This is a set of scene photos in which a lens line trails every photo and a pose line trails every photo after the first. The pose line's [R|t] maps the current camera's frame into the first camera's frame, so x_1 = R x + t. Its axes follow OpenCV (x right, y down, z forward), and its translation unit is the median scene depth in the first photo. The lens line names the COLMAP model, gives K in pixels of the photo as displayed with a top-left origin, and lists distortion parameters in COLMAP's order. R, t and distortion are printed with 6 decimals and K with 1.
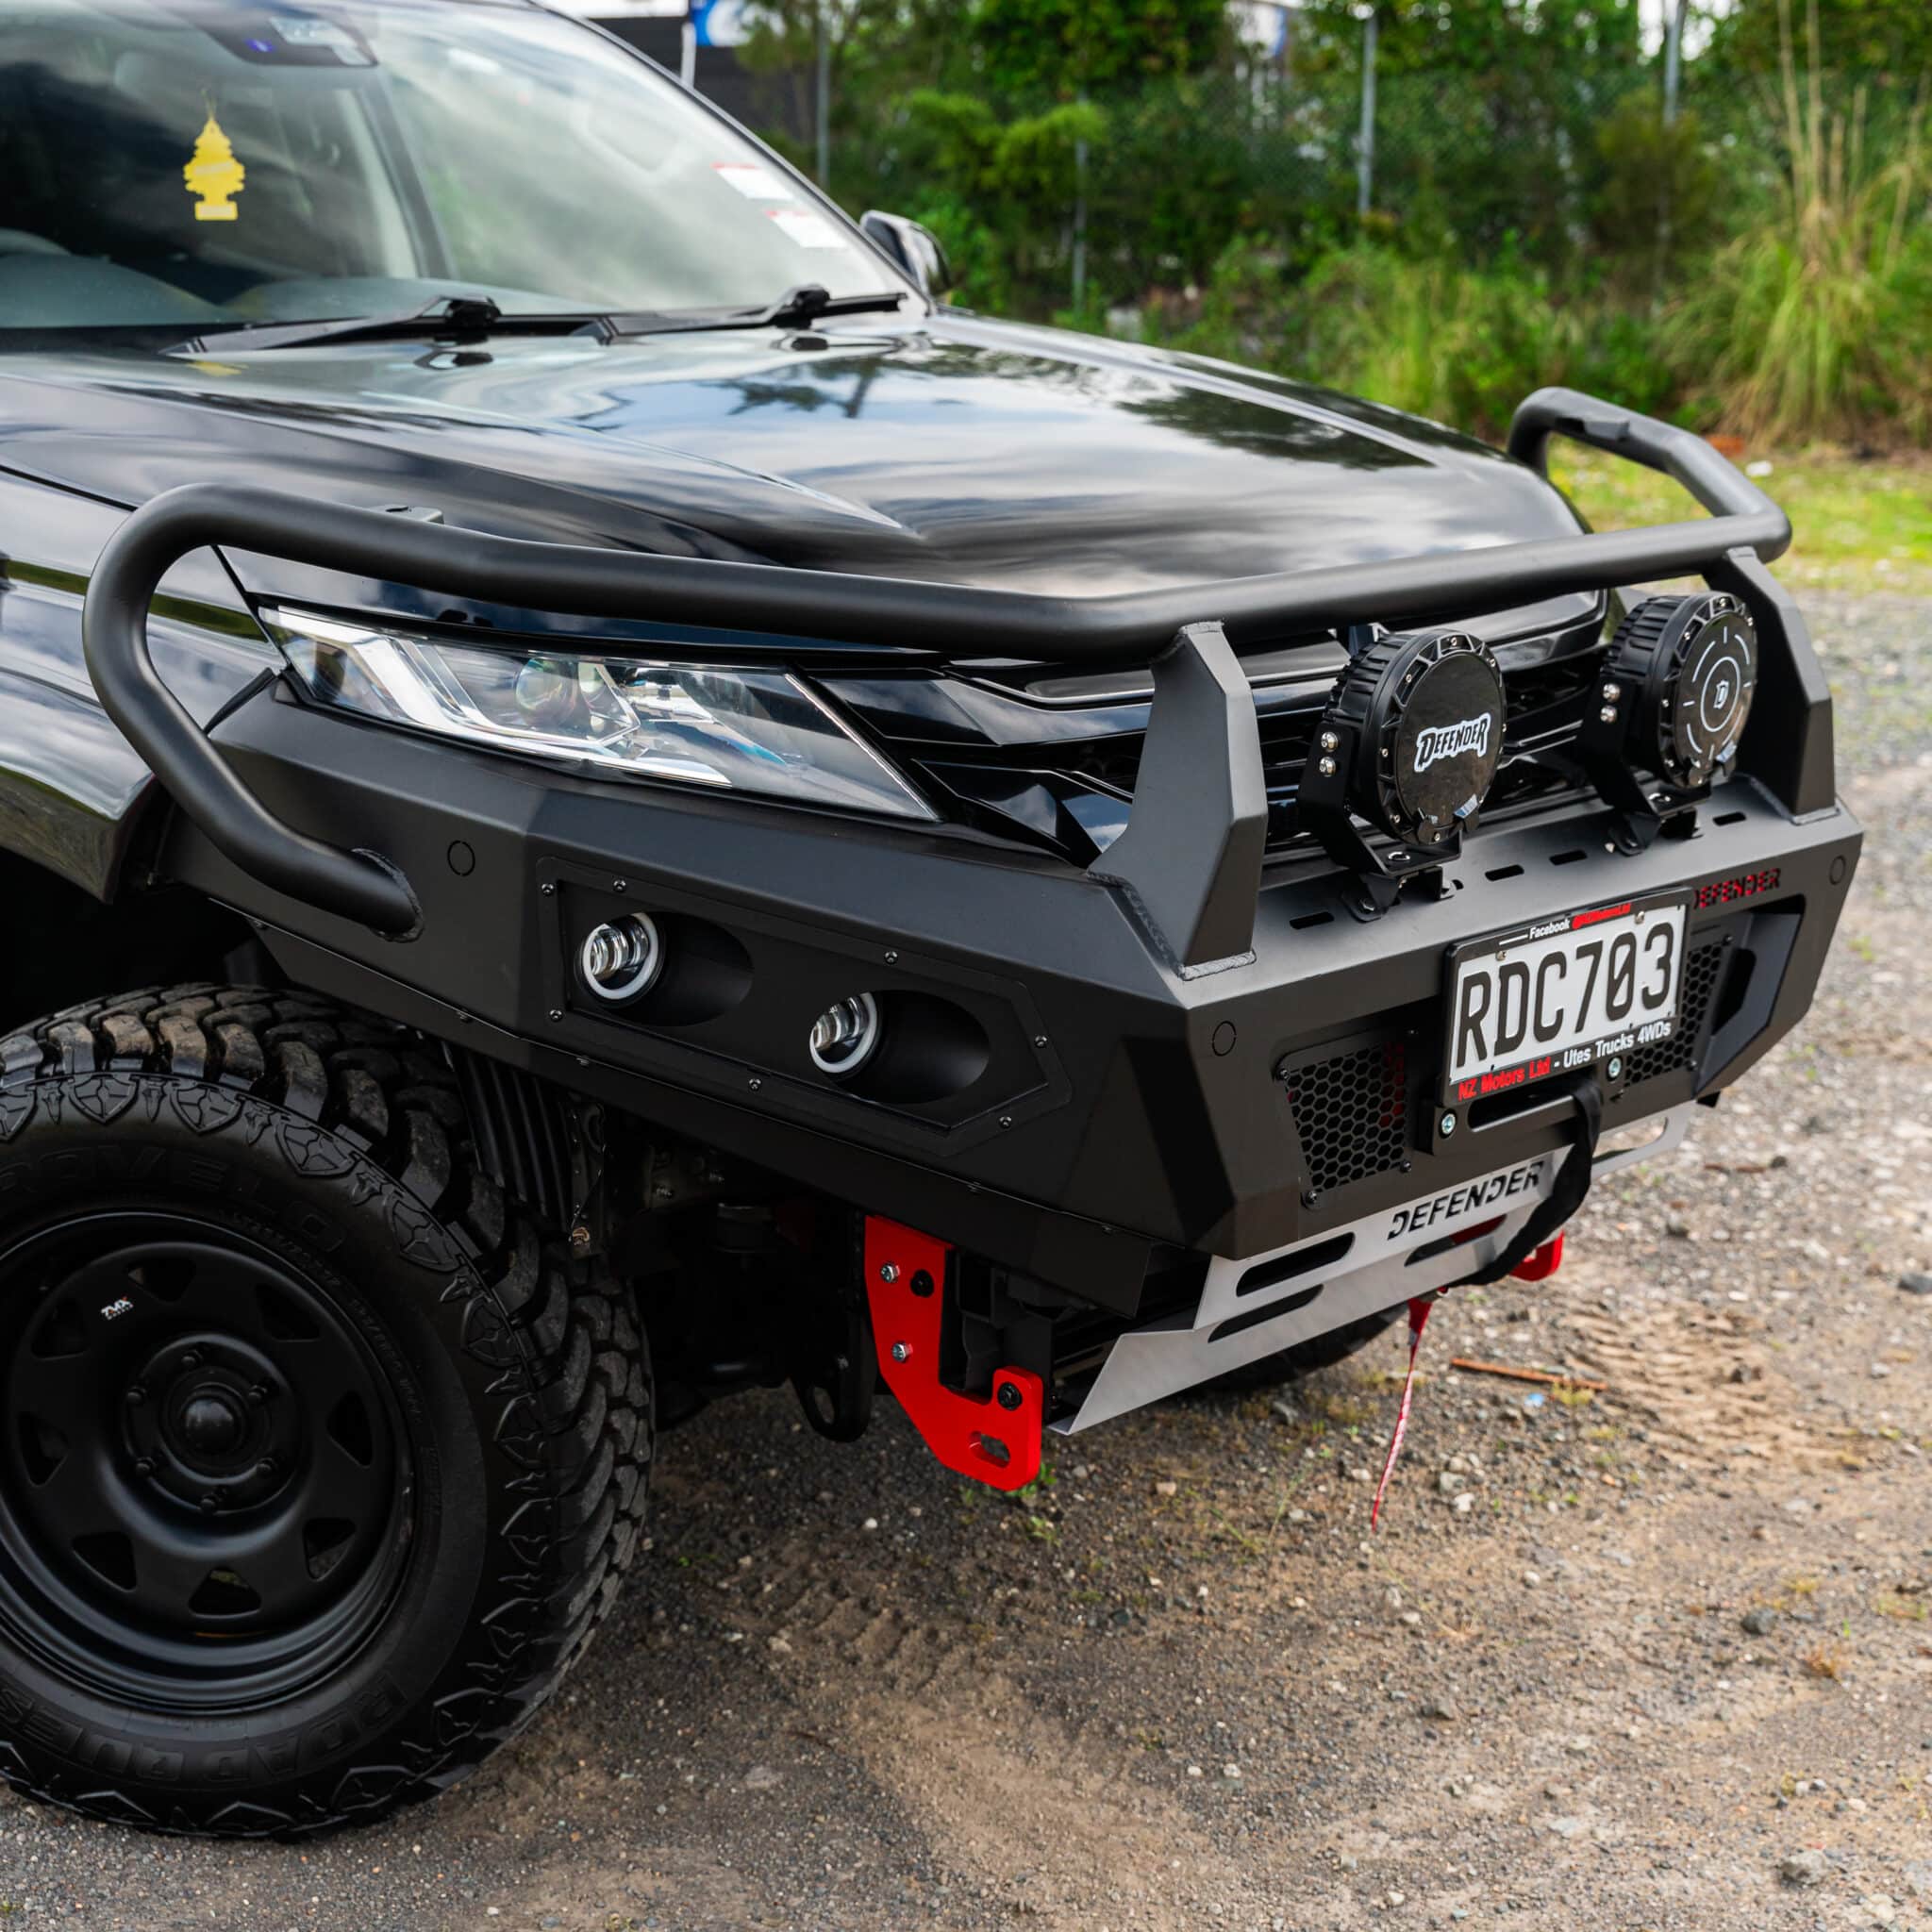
lens RADIAL K [[3226.4, 0, 966.0], [0, 3226.4, 966.0], [0, 0, 1]] dist [0.031067, 0.050671]
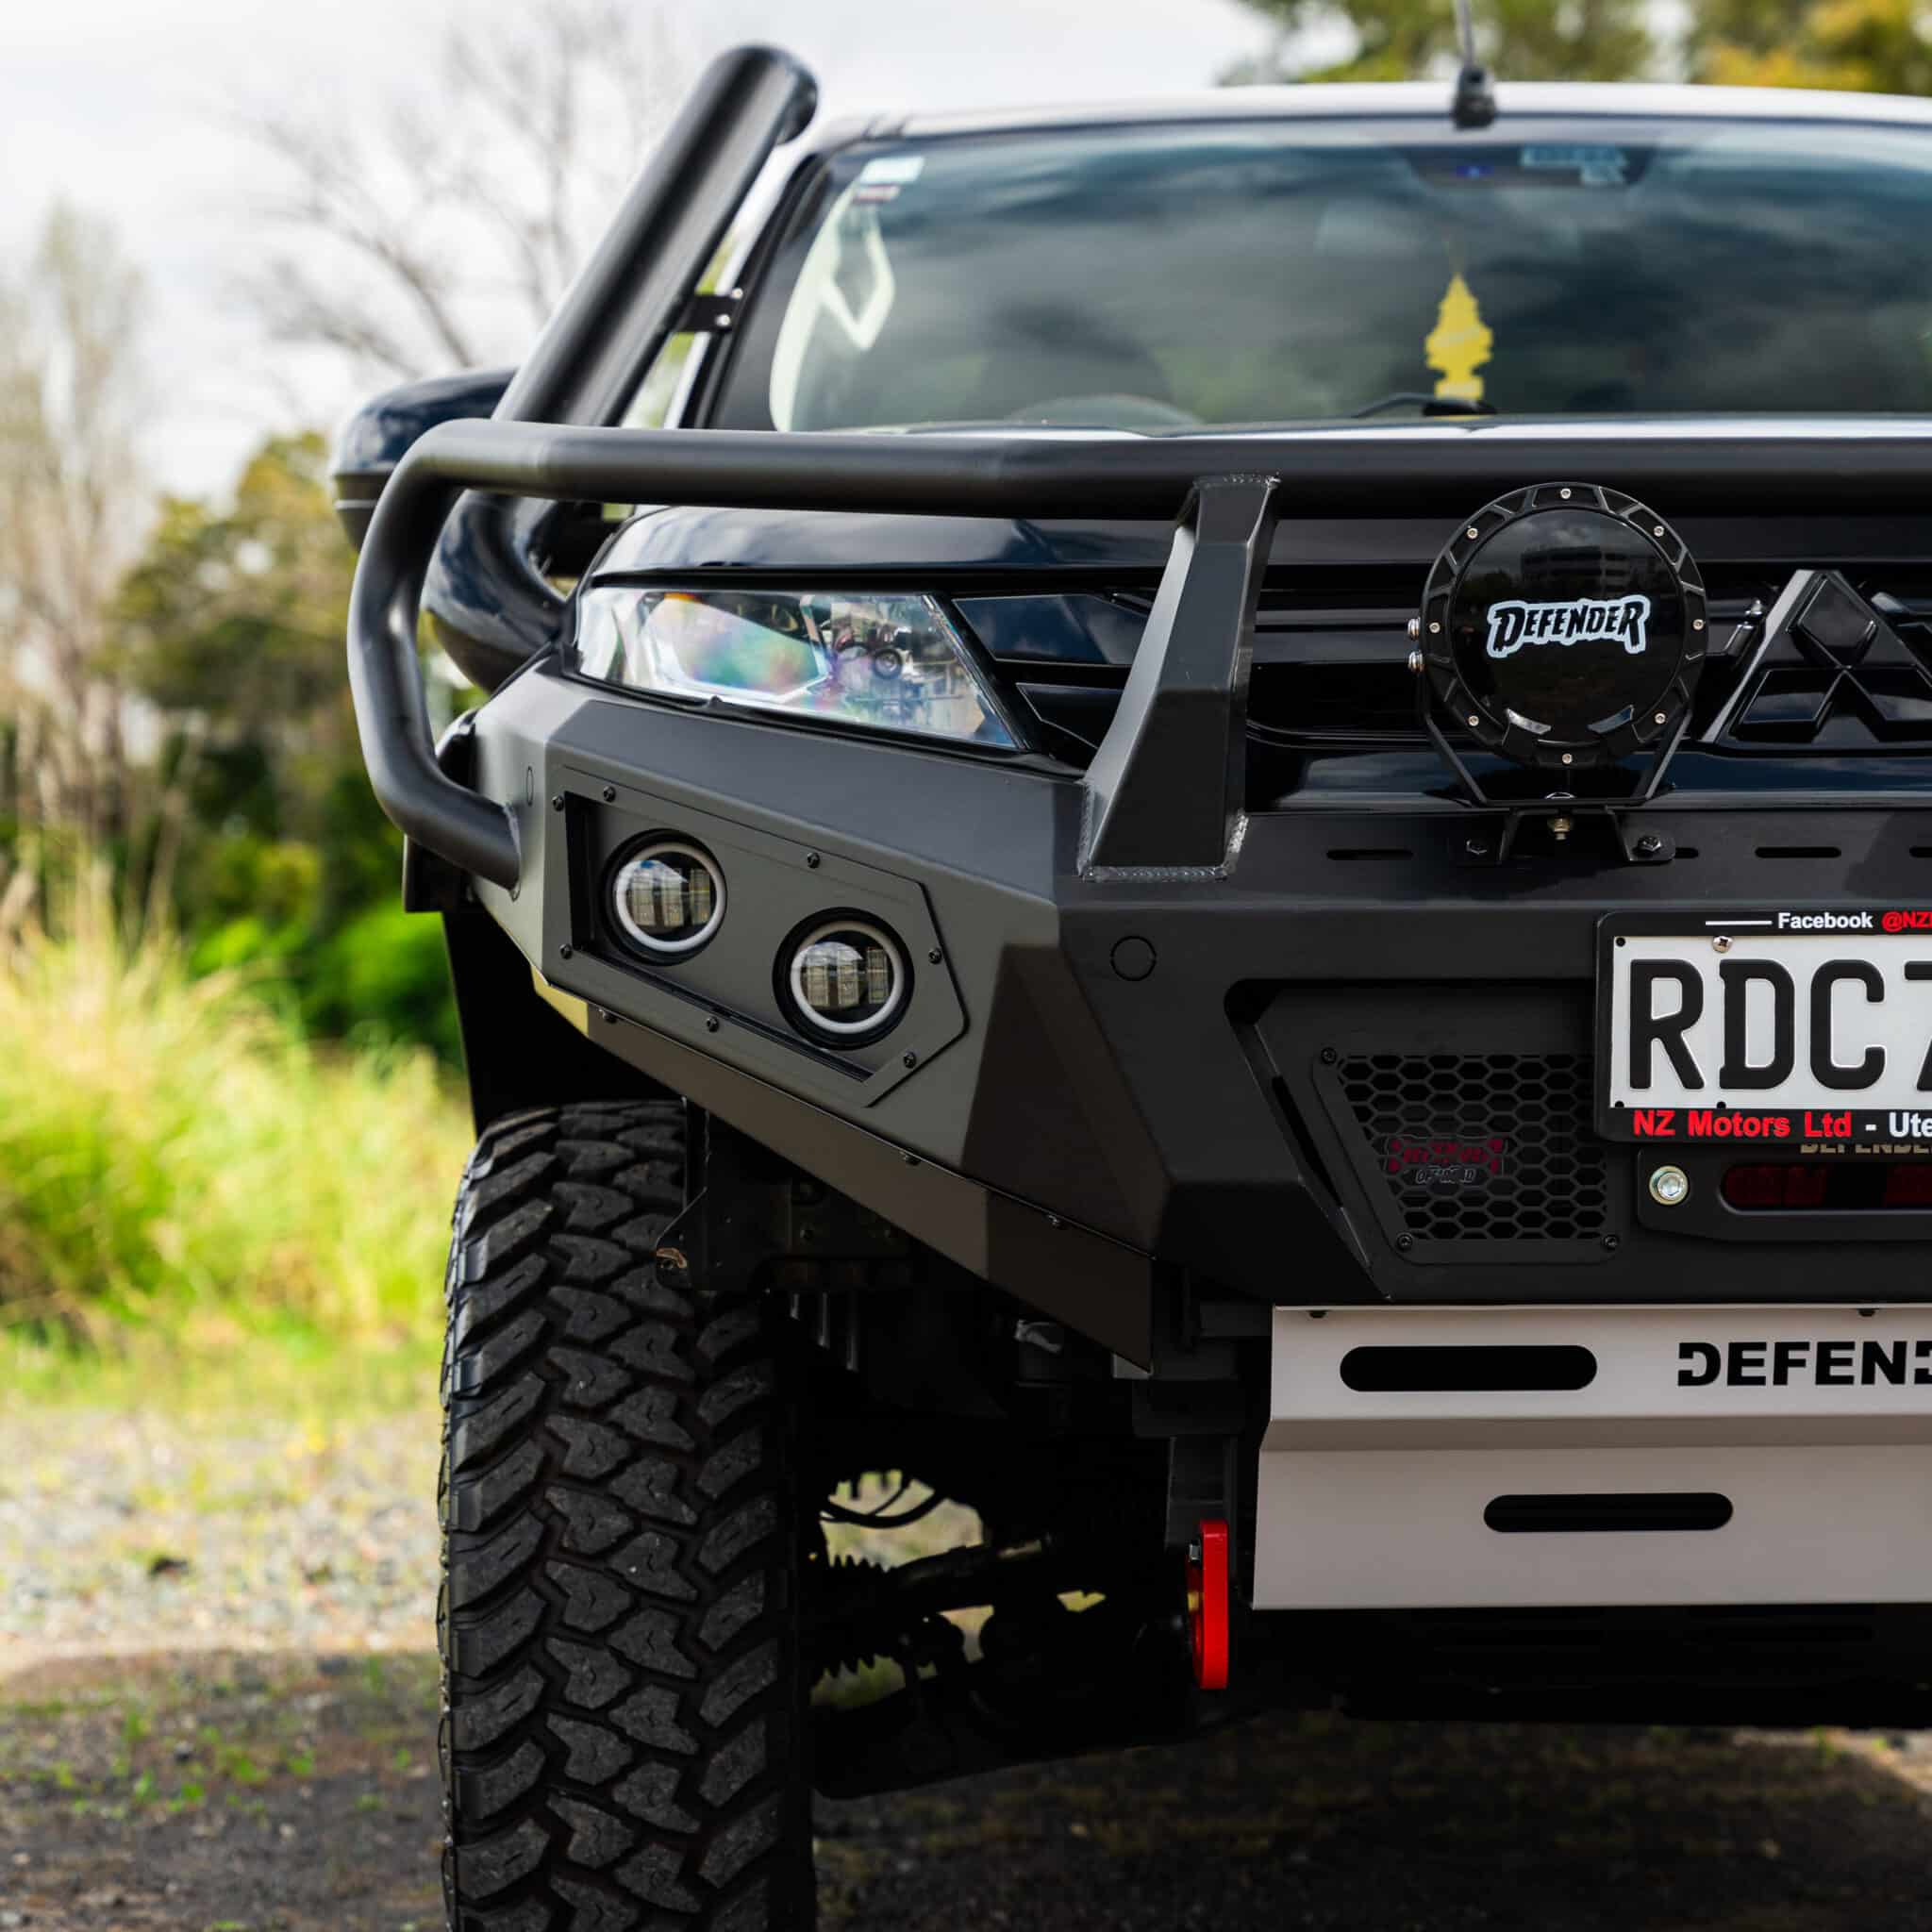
lens RADIAL K [[5689.9, 0, 966.0], [0, 5689.9, 966.0], [0, 0, 1]] dist [0.021651, 0.418073]
pose [[0.723500, -0.024531, -0.689888, 0.903049], [-0.152579, 0.968970, -0.194467, 0.269267], [0.673251, 0.245960, 0.697307, -0.001859]]
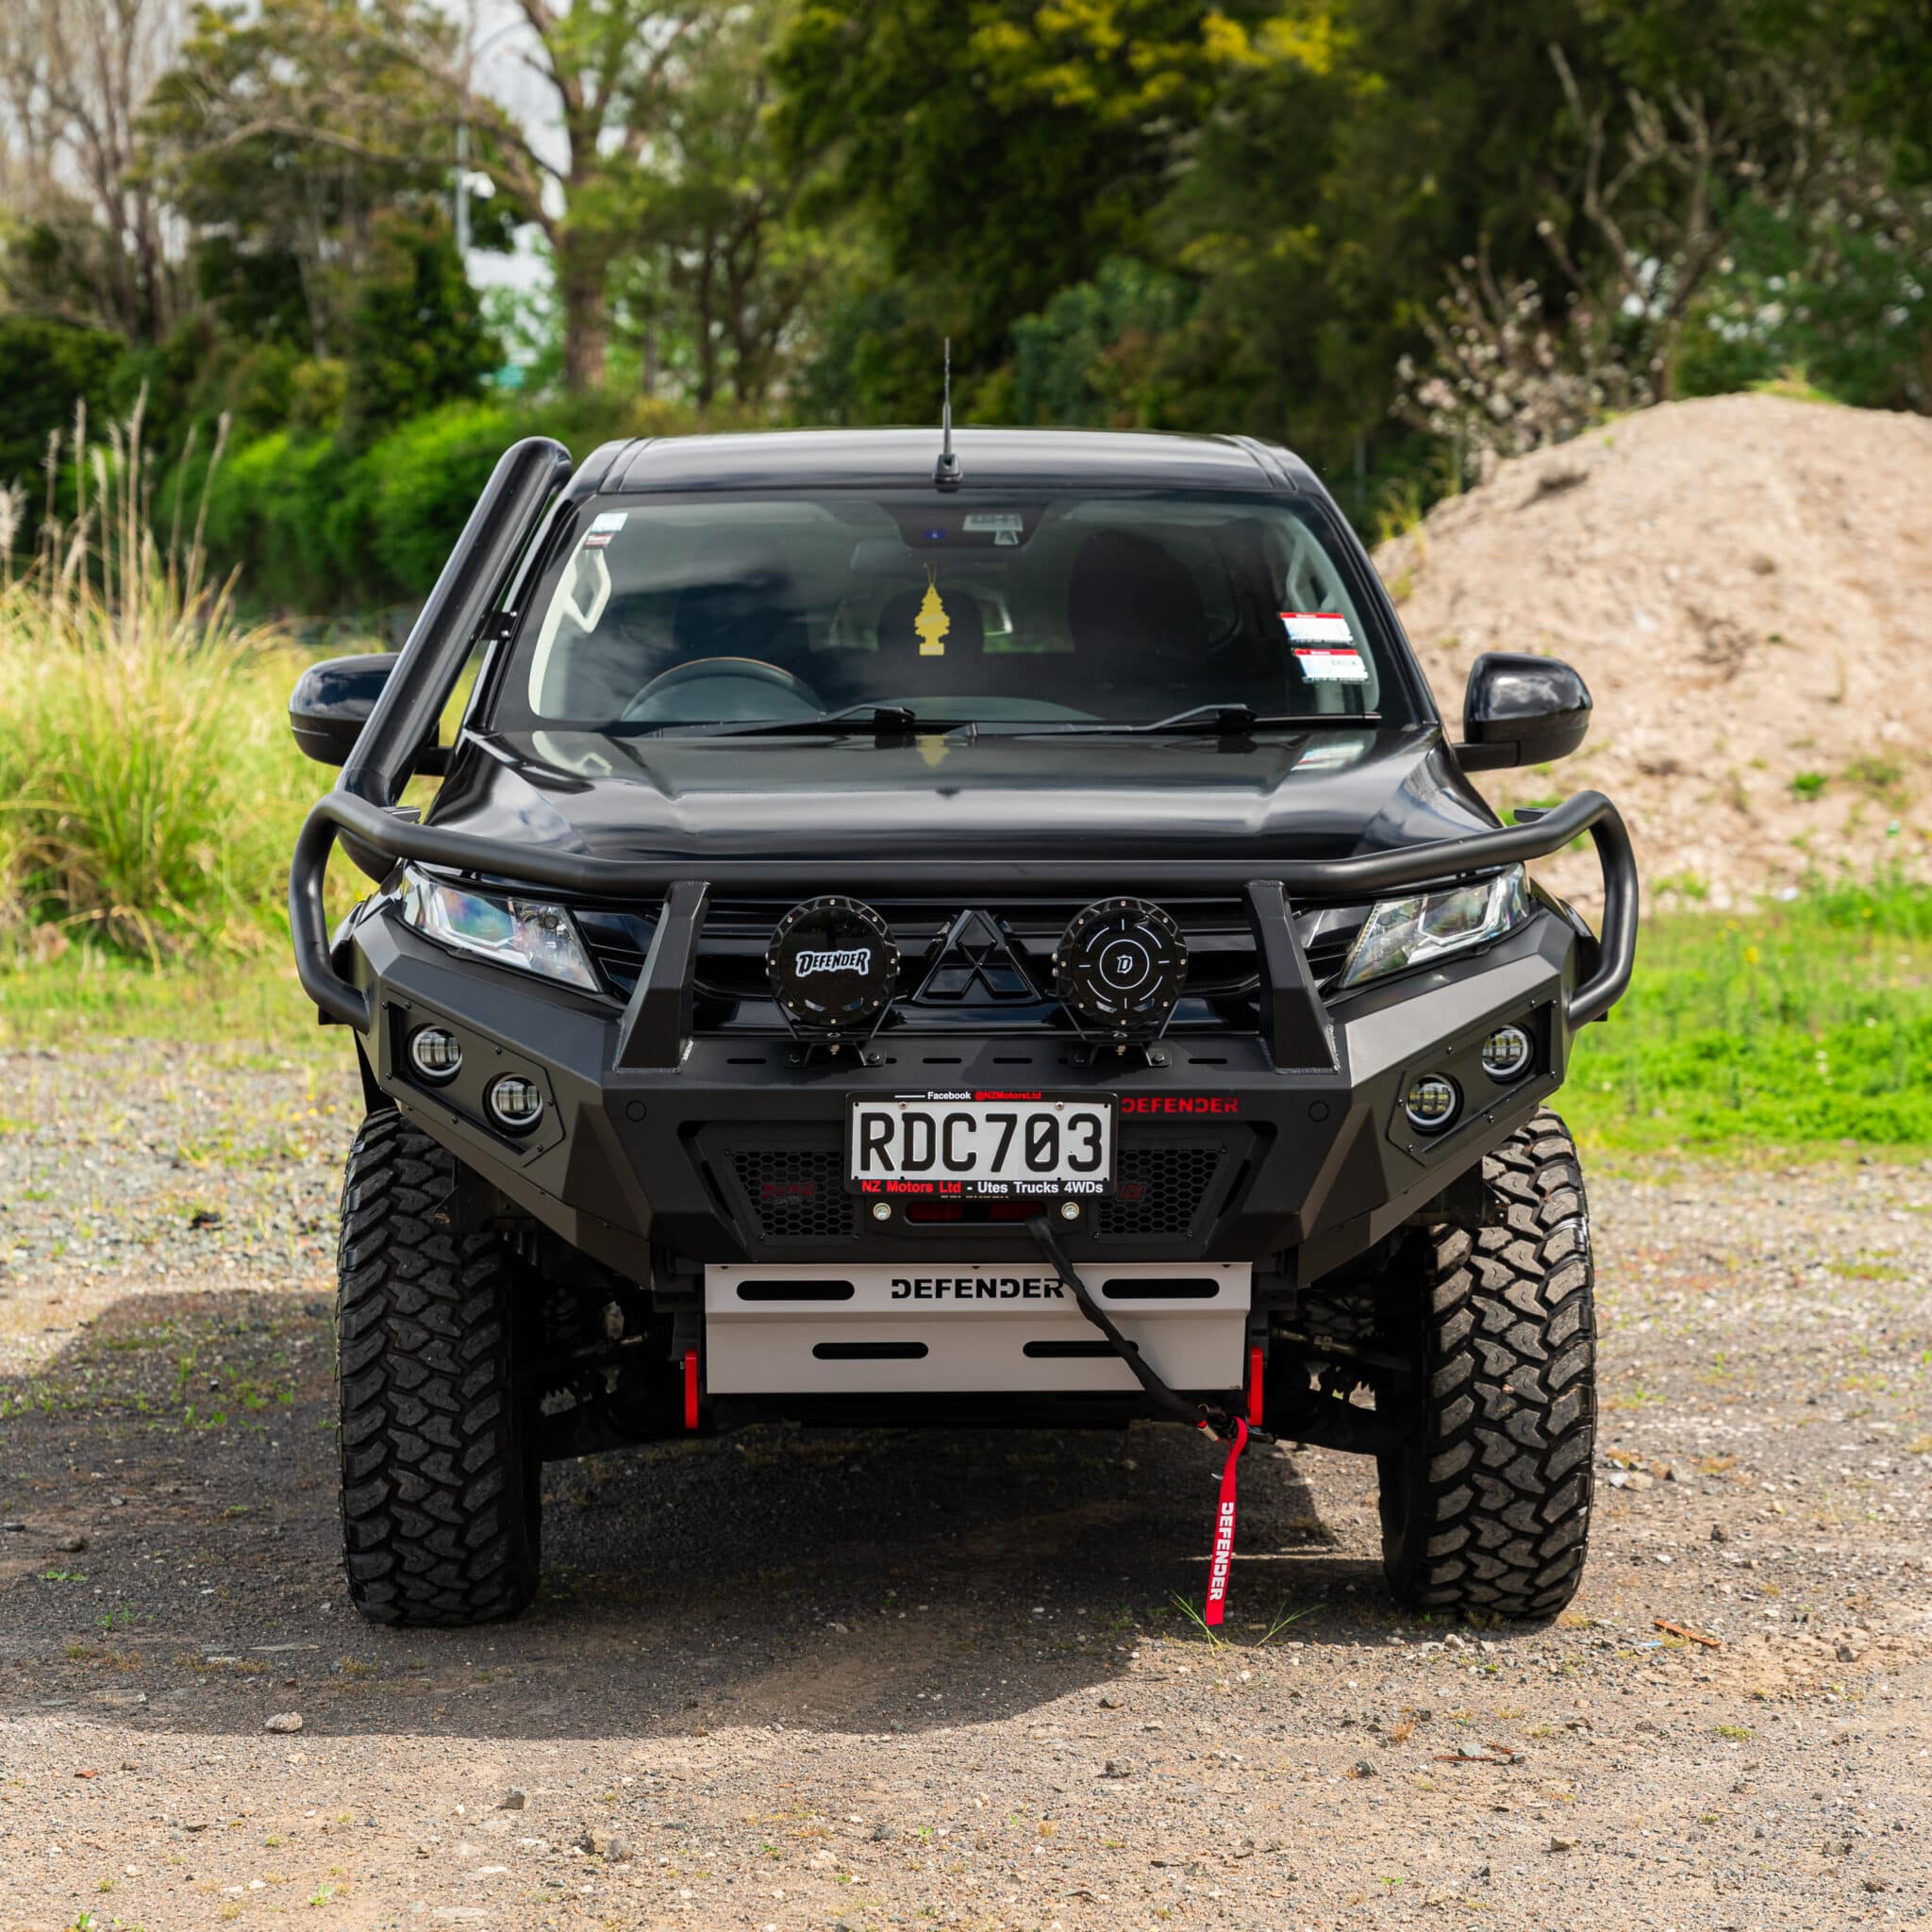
lens RADIAL K [[5569.7, 0, 966.0], [0, 5569.7, 966.0], [0, 0, 1]] dist [0.017969, 0.129066]
pose [[0.720898, 0.041360, -0.691806, 2.046131], [-0.158033, 0.981729, -0.105986, 0.211224], [0.674783, 0.185733, 0.714263, -0.938535]]
